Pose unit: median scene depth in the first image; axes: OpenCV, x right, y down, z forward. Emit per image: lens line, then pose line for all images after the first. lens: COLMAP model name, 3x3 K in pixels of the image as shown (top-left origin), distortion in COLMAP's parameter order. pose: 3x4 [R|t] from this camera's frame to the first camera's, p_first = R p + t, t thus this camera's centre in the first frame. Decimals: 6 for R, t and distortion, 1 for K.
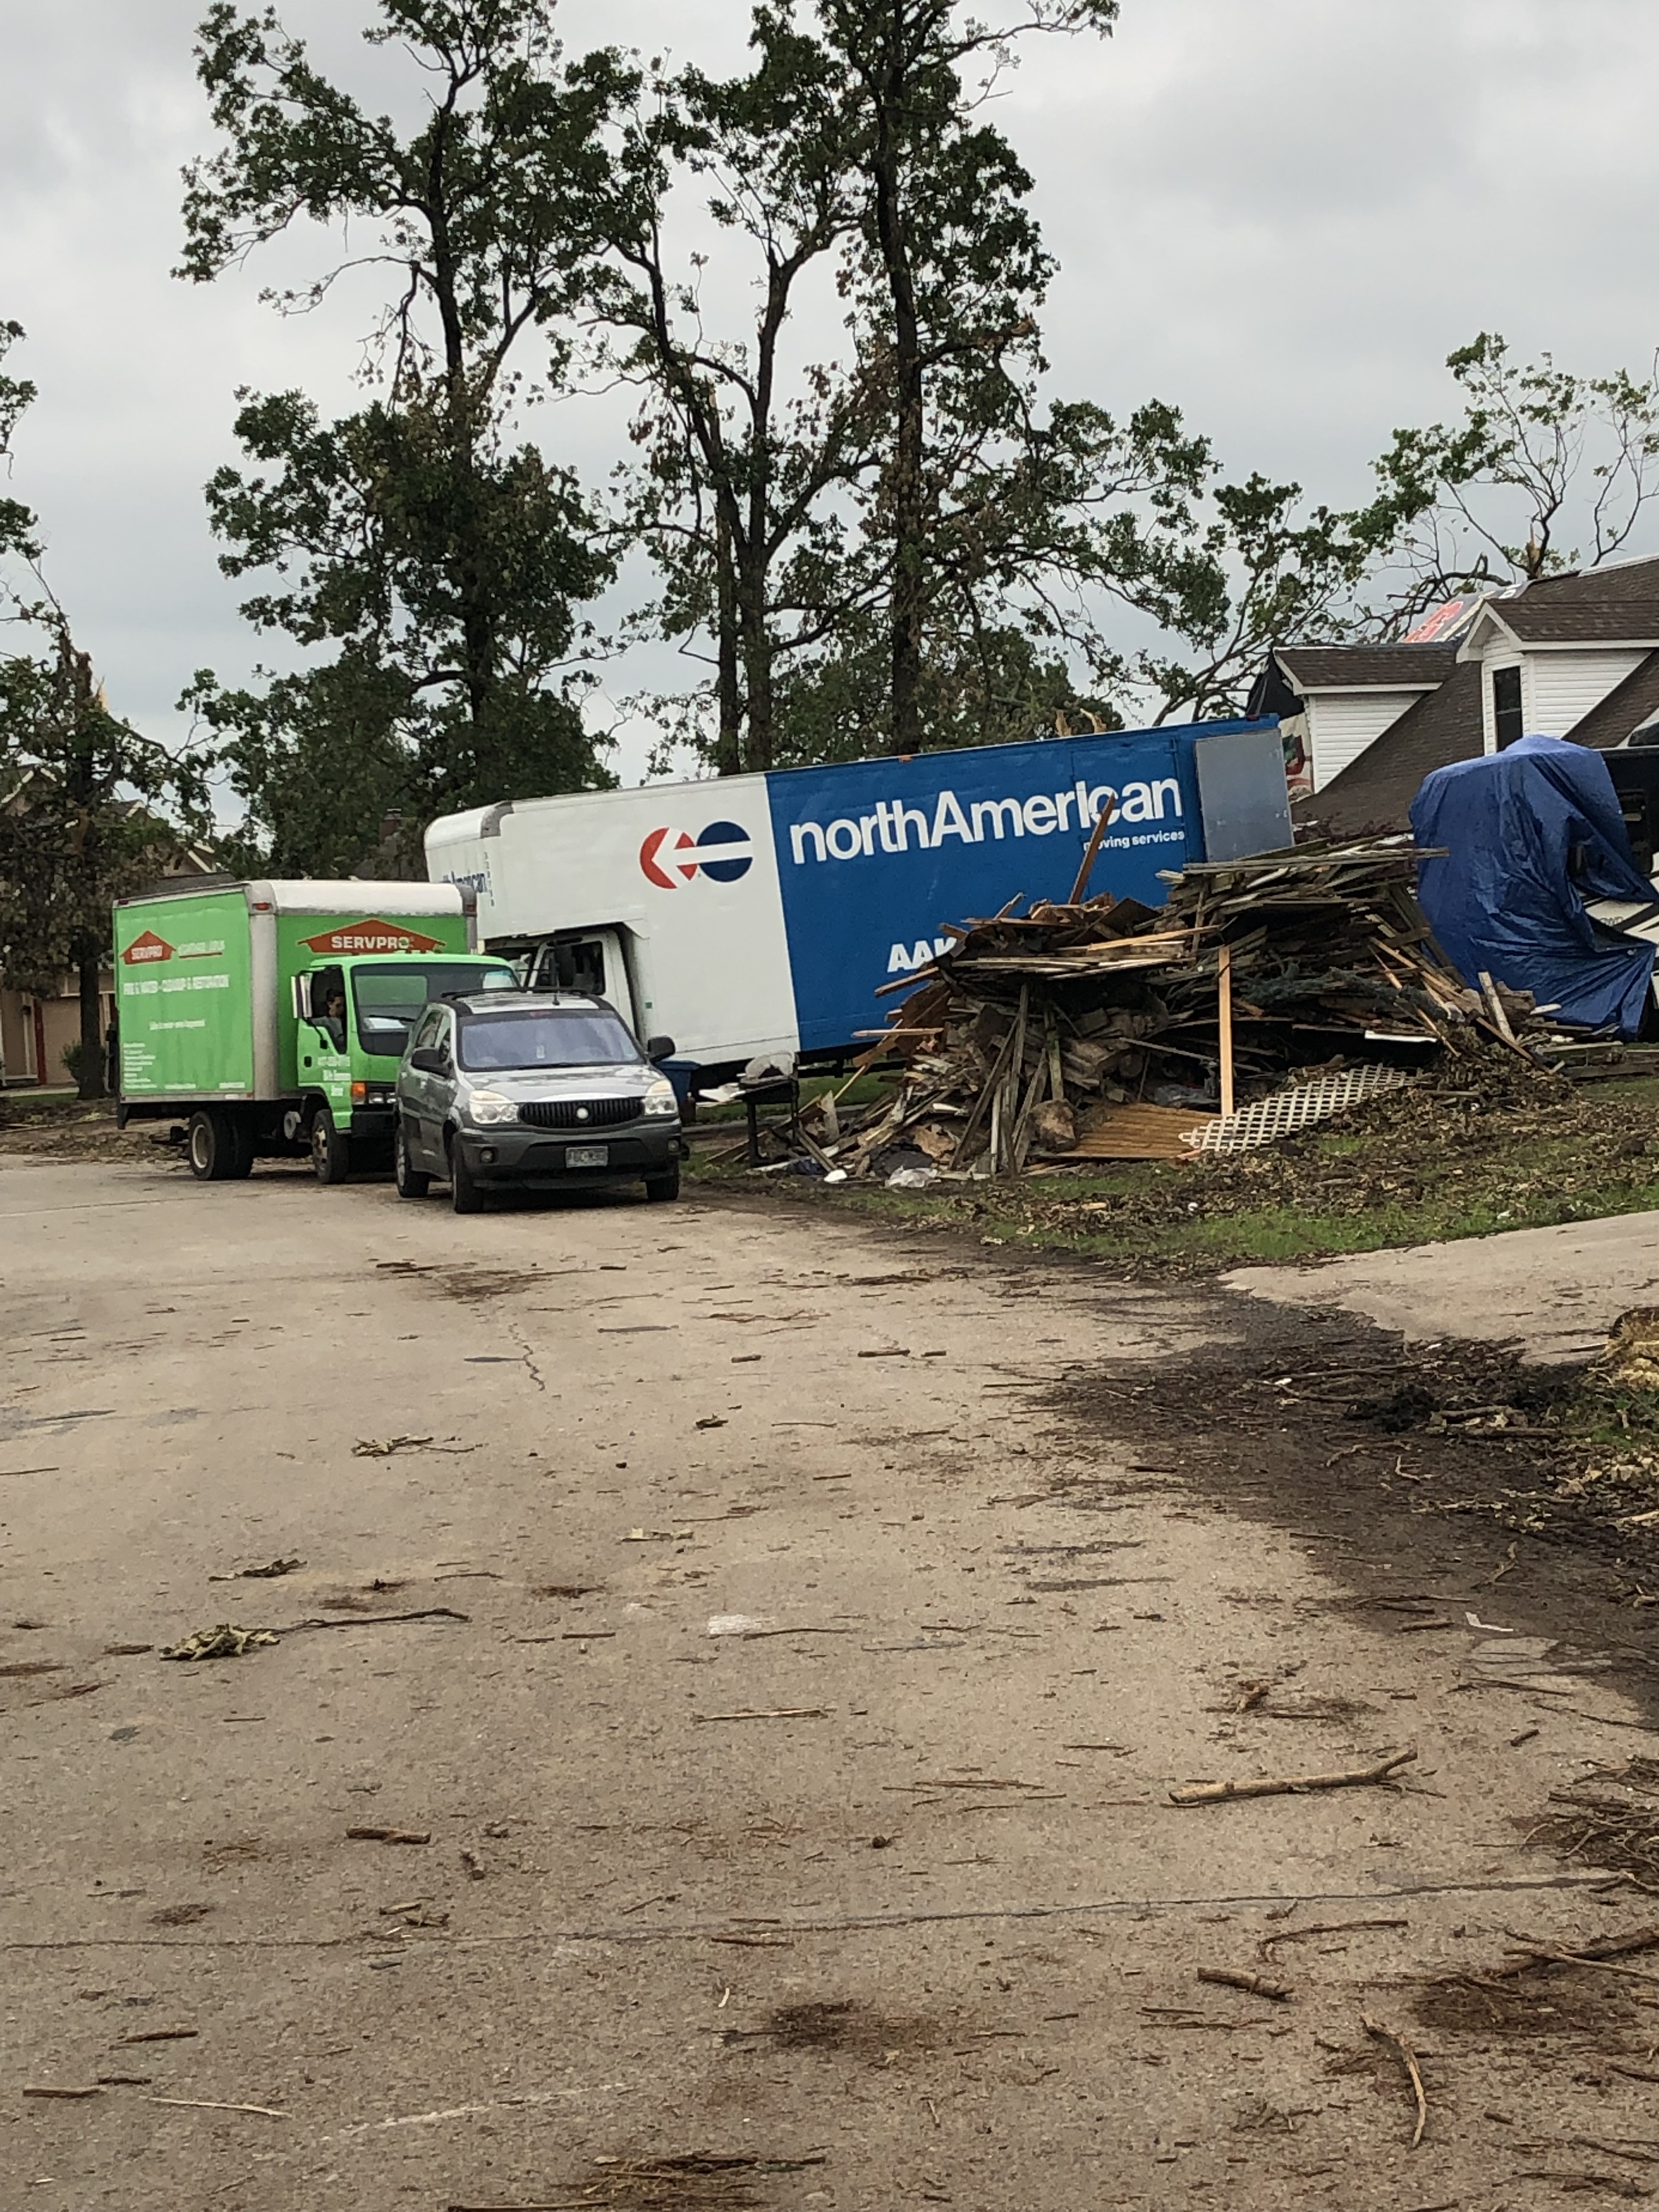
lens RADIAL K [[4309.1, 0, 829.5], [0, 4309.1, 1106.0], [0, 0, 1]] dist [0.284946, -2.577258]
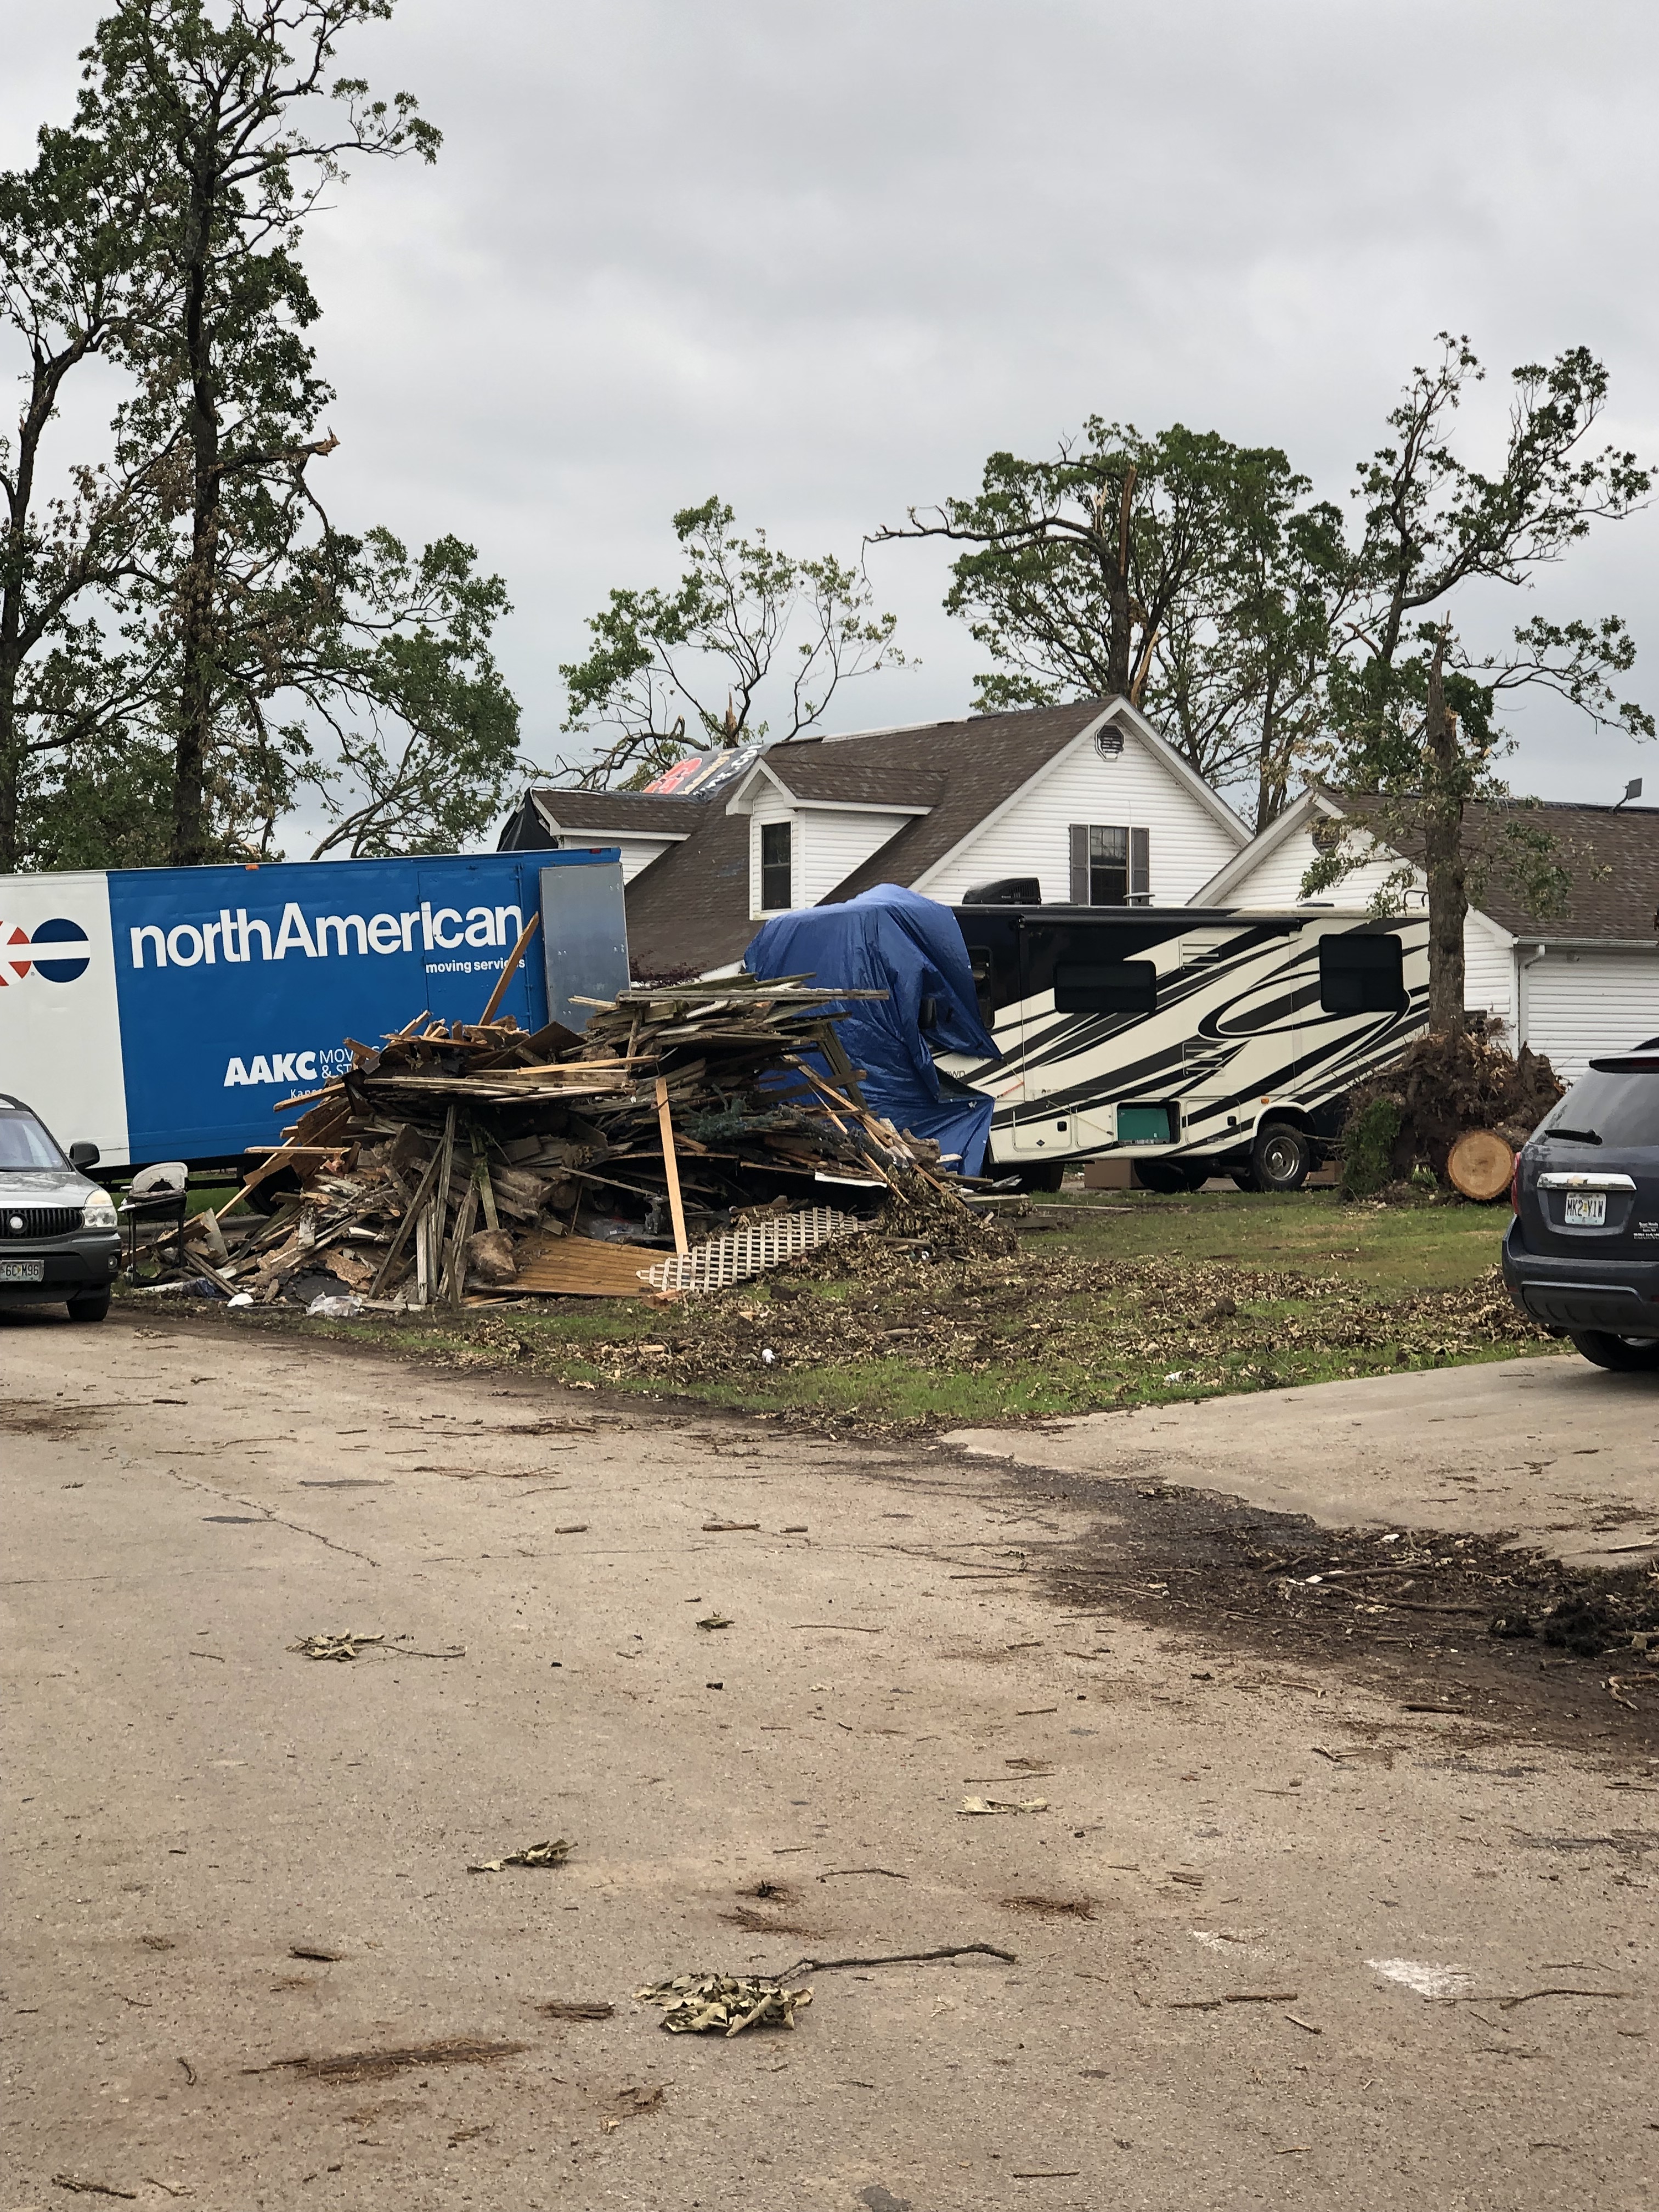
lens RADIAL K [[3929.4, 0, 794.1], [0, 3929.4, 1061.5], [0, 0, 1]] dist [0.047118, 0.822246]
pose [[0.962592, 0.055301, 0.265252, -0.095358], [-0.043459, 0.997787, -0.050314, 0.001959], [-0.267448, 0.036904, 0.962865, 0.122351]]
